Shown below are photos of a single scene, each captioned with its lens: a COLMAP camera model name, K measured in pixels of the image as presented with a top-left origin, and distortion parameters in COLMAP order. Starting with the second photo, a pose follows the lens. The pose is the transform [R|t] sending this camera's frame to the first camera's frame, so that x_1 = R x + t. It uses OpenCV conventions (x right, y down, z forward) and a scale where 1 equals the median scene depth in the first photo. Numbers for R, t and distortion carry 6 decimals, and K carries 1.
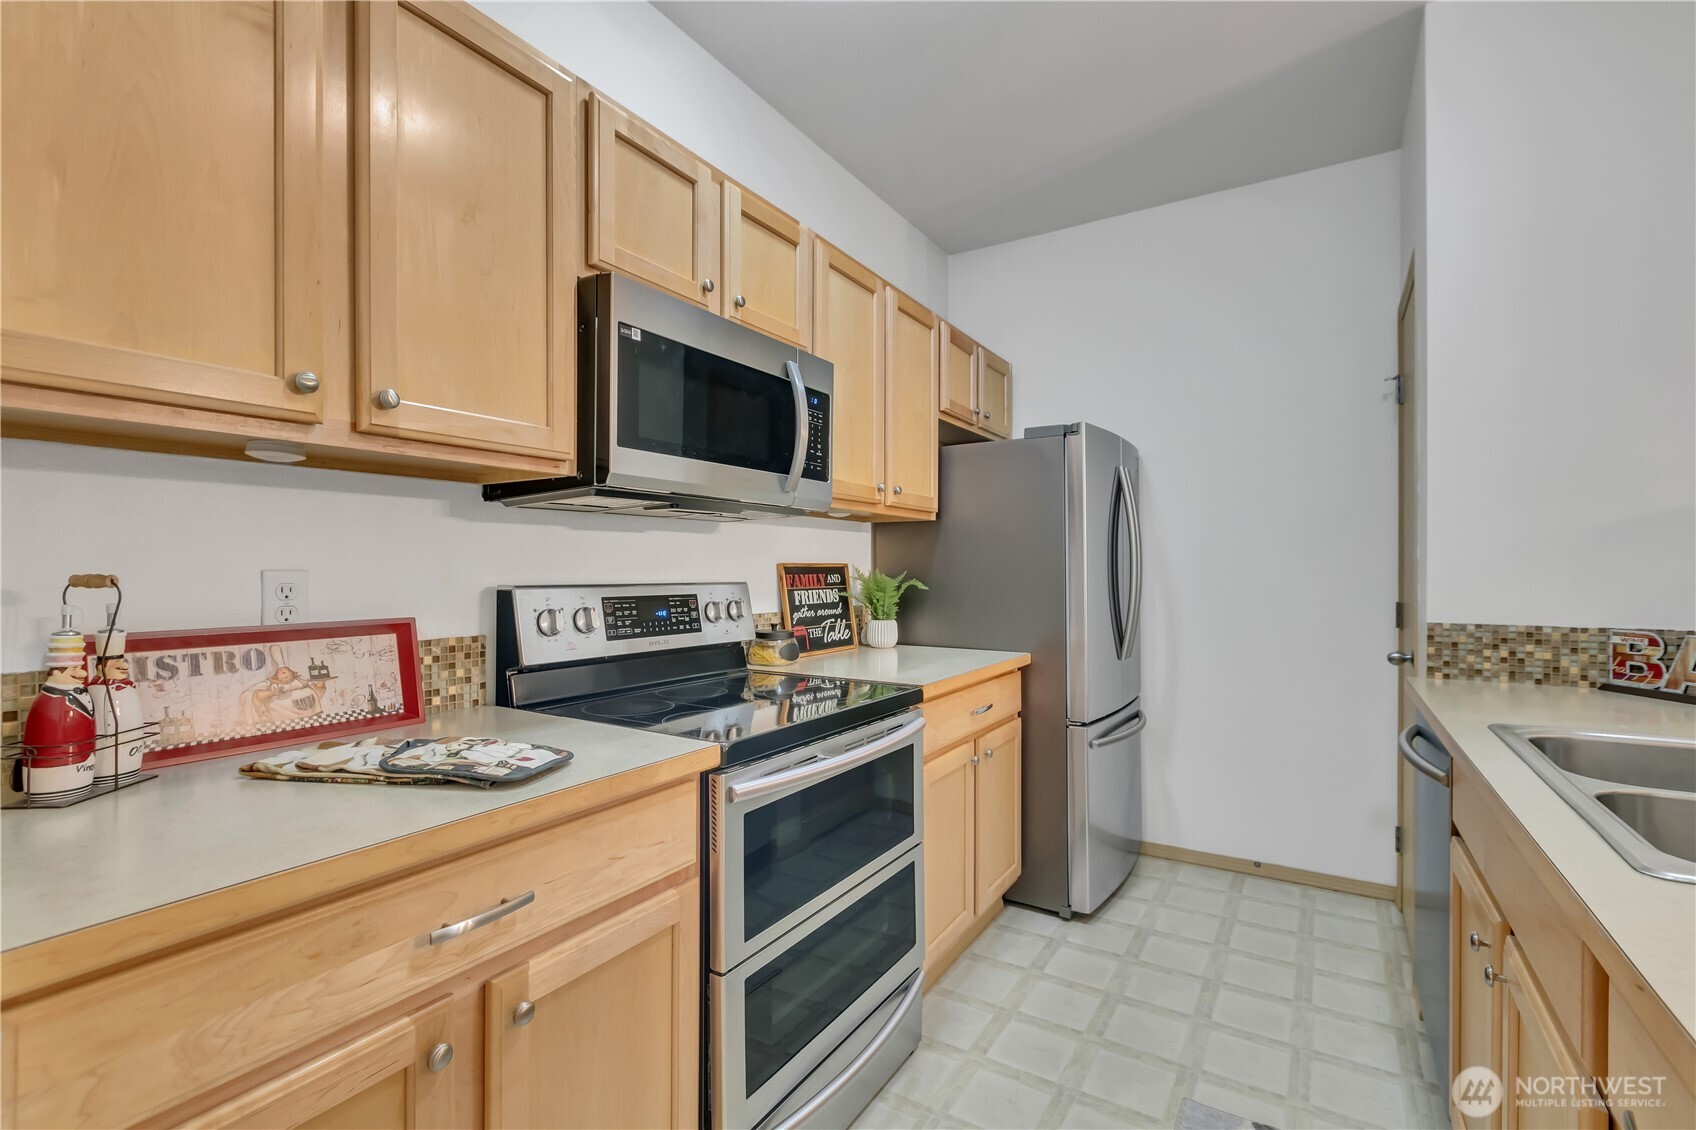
lens RADIAL K [[770.7, 0, 835.8], [0, 770.7, 569.2], [0, 0, 1]] dist [0.006526, -0.000489]
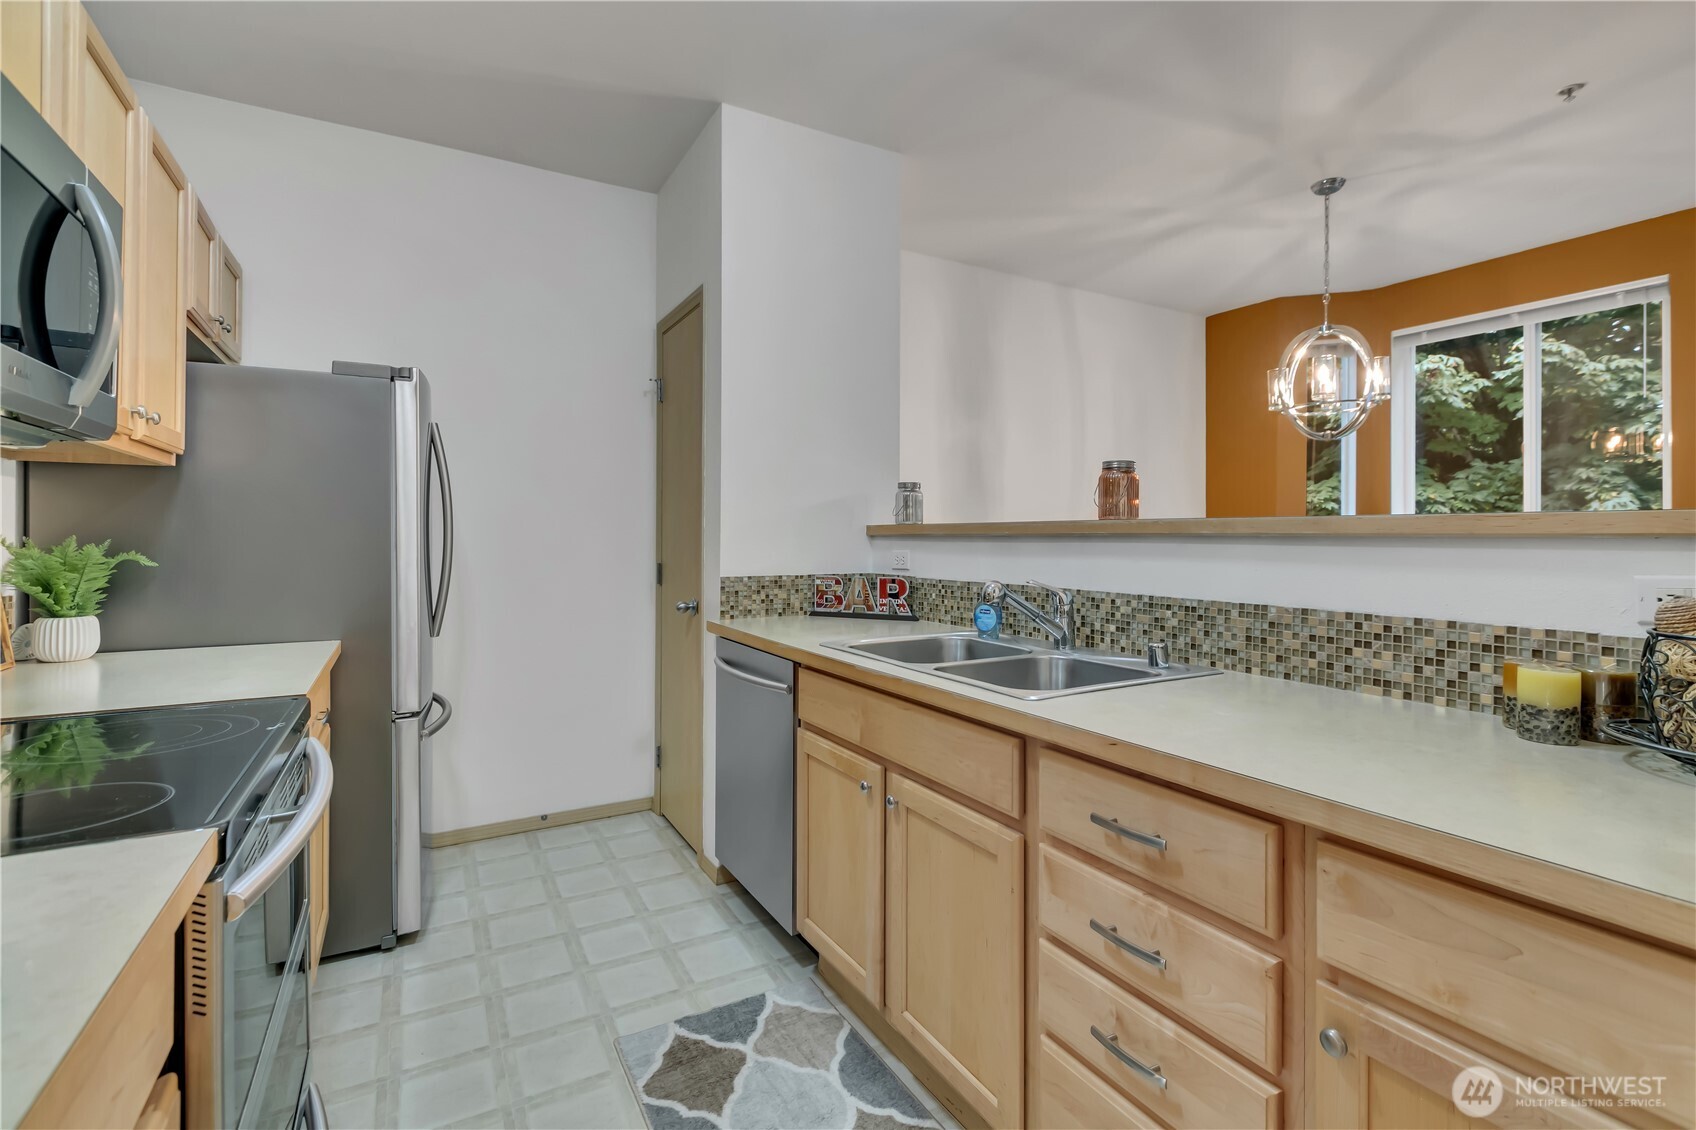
lens RADIAL K [[798.7, 0, 849.6], [0, 798.7, 526.2], [0, 0, 1]] dist [0.000080, 0.000216]
pose [[0.456254, 0.010266, 0.889791, -0.307568], [-0.000801, 0.999938, -0.011126, -0.001851], [-0.889849, 0.004364, 0.456233, 0.177939]]
